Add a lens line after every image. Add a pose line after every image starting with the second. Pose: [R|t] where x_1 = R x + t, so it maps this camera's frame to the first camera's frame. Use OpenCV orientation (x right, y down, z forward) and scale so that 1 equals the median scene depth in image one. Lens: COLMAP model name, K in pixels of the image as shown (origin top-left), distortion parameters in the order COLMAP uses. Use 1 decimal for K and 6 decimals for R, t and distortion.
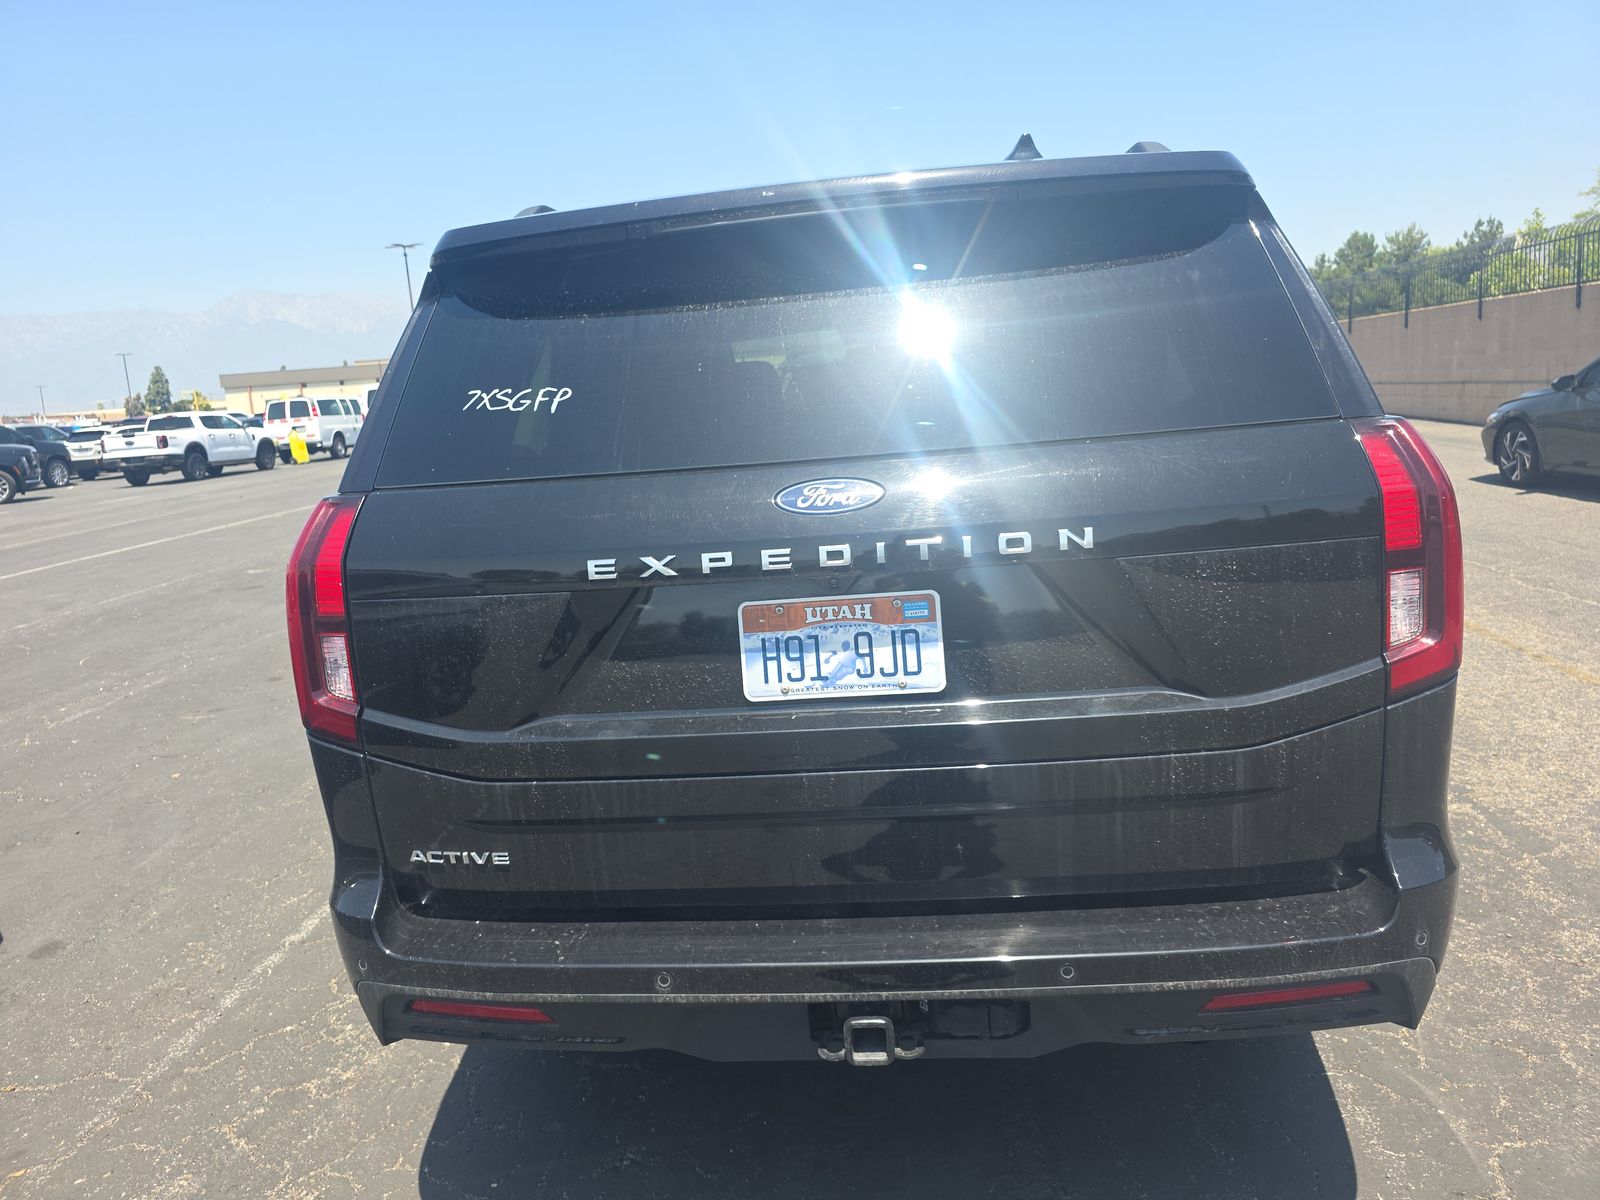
lens RADIAL K [[1067.7, 0, 802.2], [0, 1067.7, 564.8], [0, 0, 1]] dist [0.044302, -0.001834]
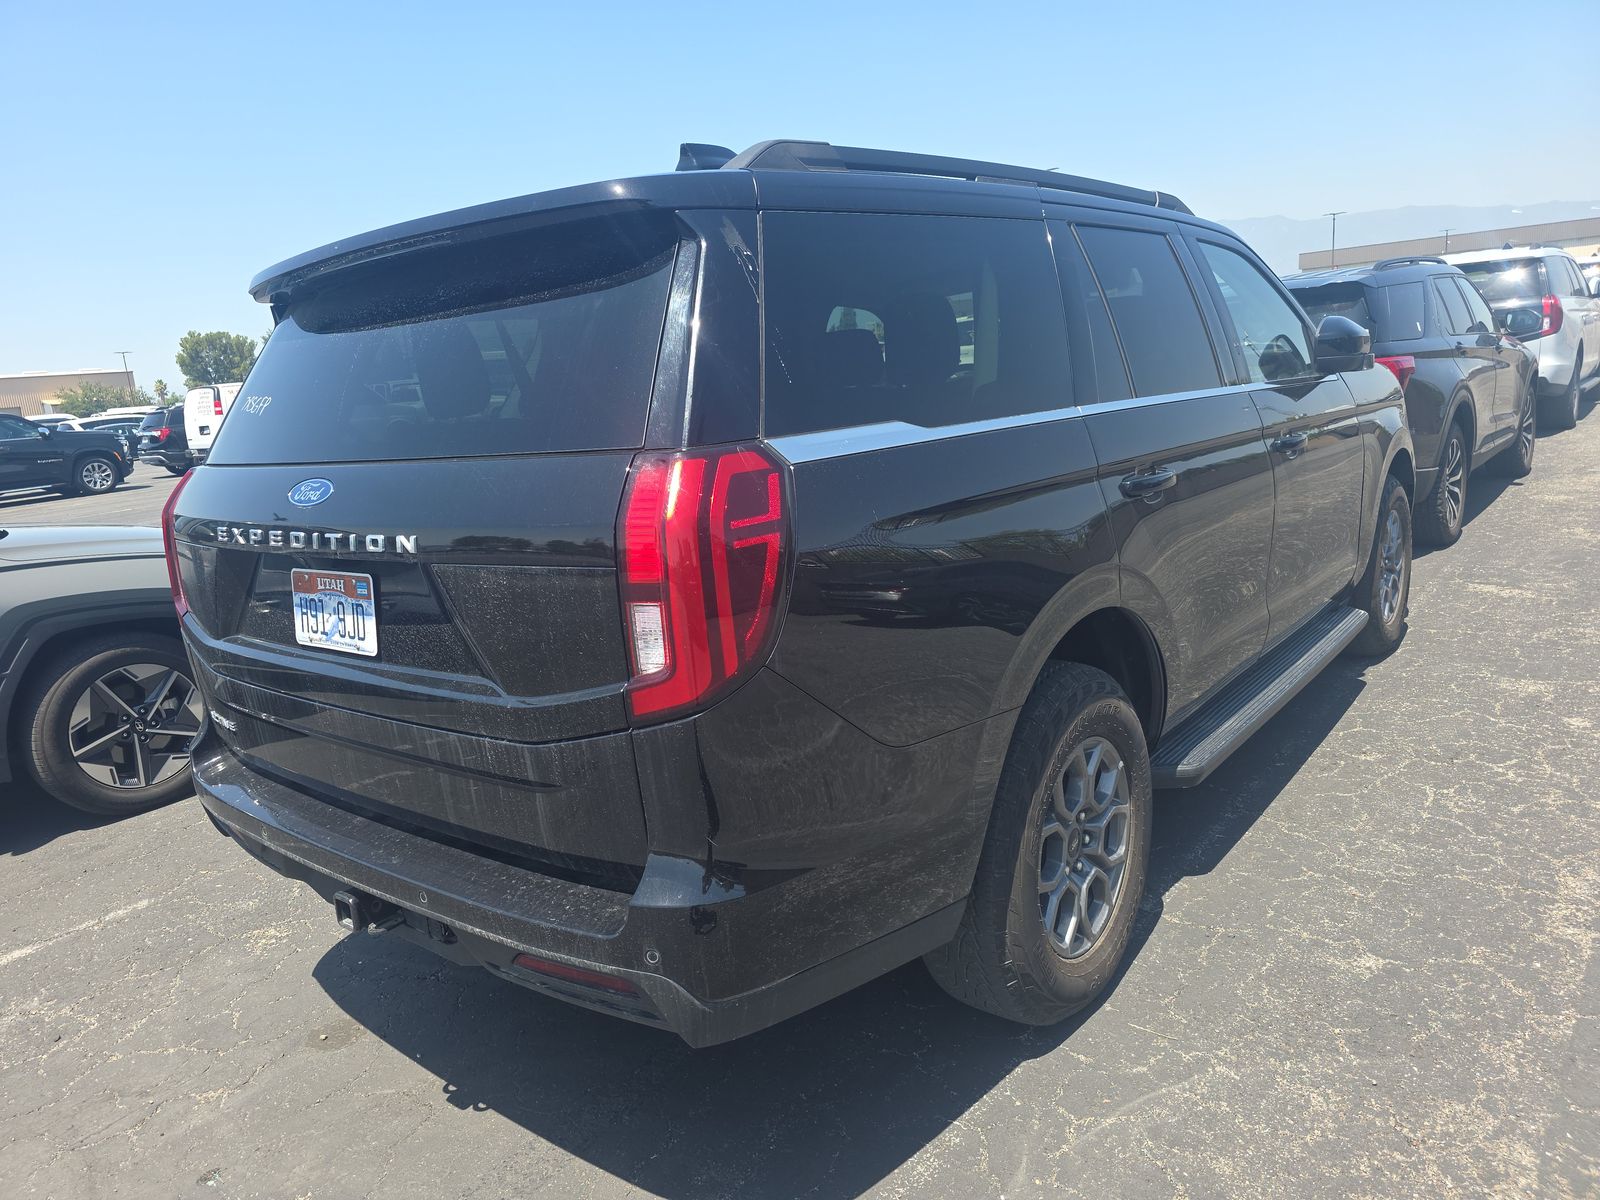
lens RADIAL K [[1080.2, 0, 761.2], [0, 1080.2, 599.9], [0, 0, 1]] dist [0.001988, -0.002314]
pose [[0.827257, 0.118779, -0.549125, 1.157587], [-0.068057, 0.991385, 0.111915, -0.114922], [0.557687, -0.055211, 0.828213, 0.213905]]
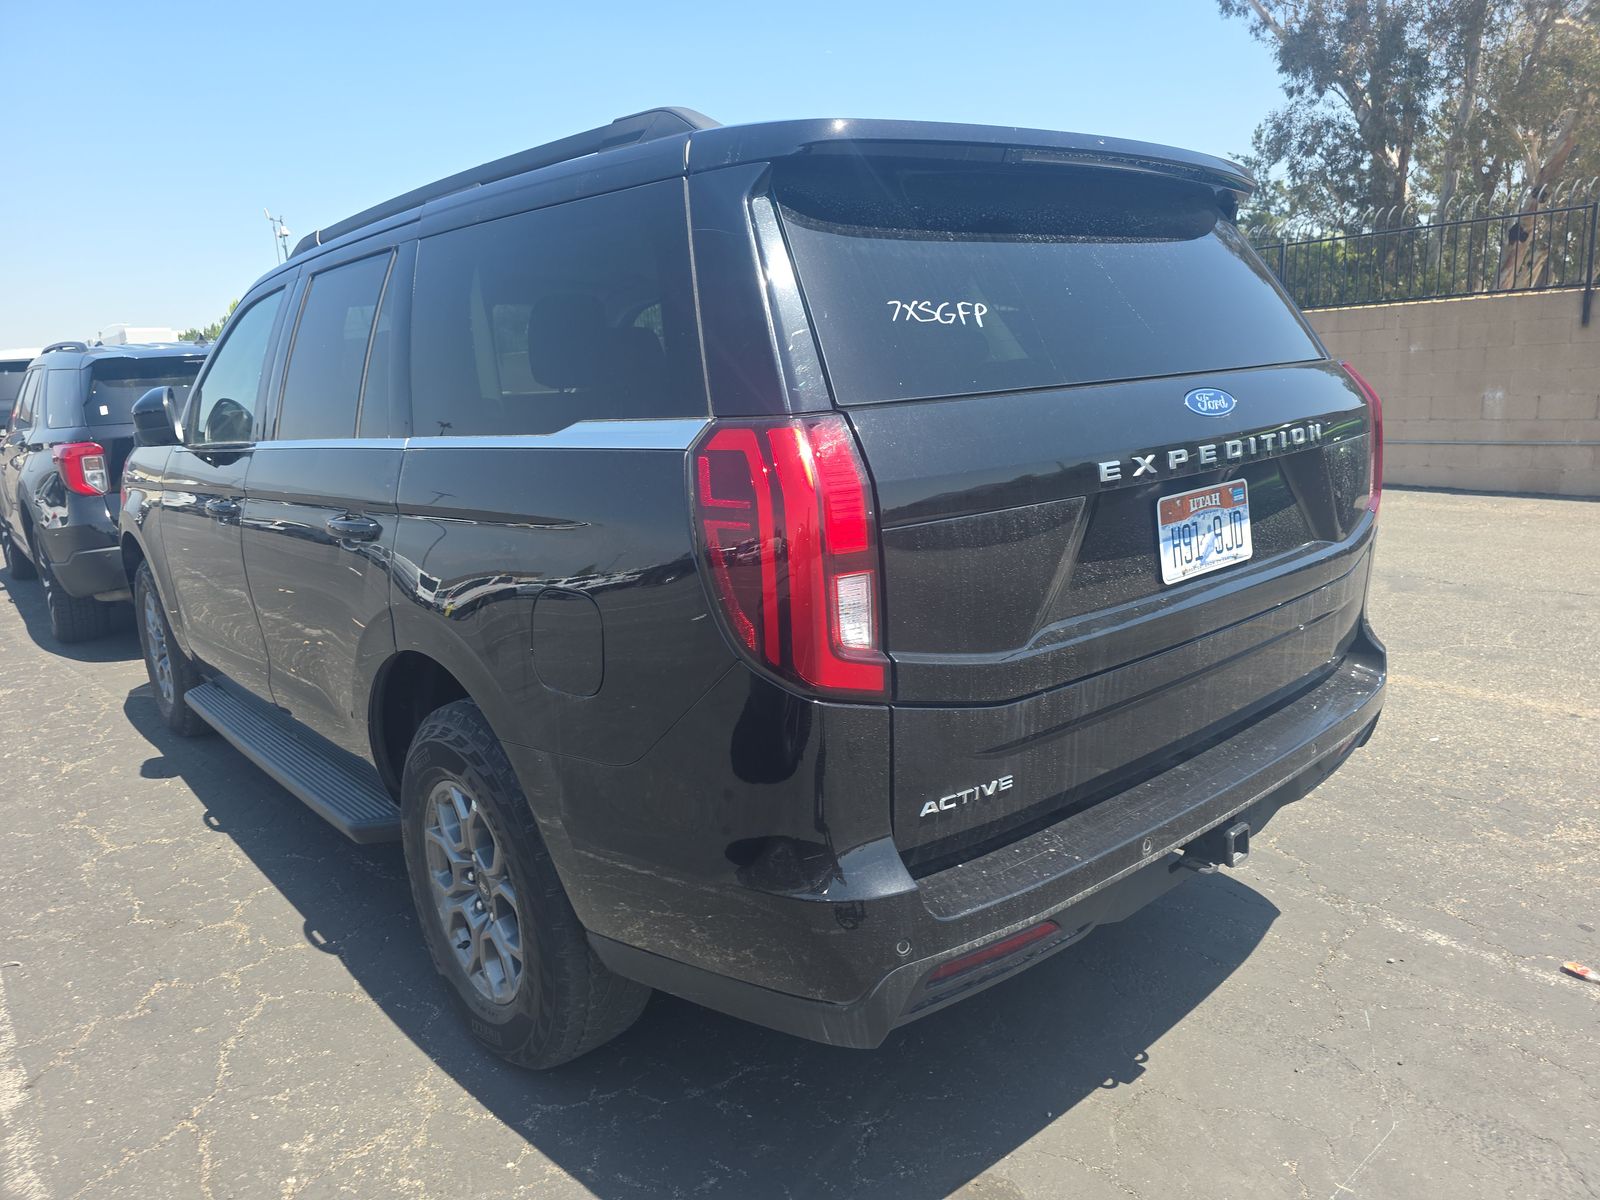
lens RADIAL K [[1080.2, 0, 761.2], [0, 1080.2, 599.9], [0, 0, 1]] dist [0.001988, -0.002314]
pose [[0.715501, -0.114052, 0.689239, -1.162100], [0.119061, 0.992058, 0.040563, 0.045268], [-0.688392, 0.053039, 0.723397, 0.463590]]
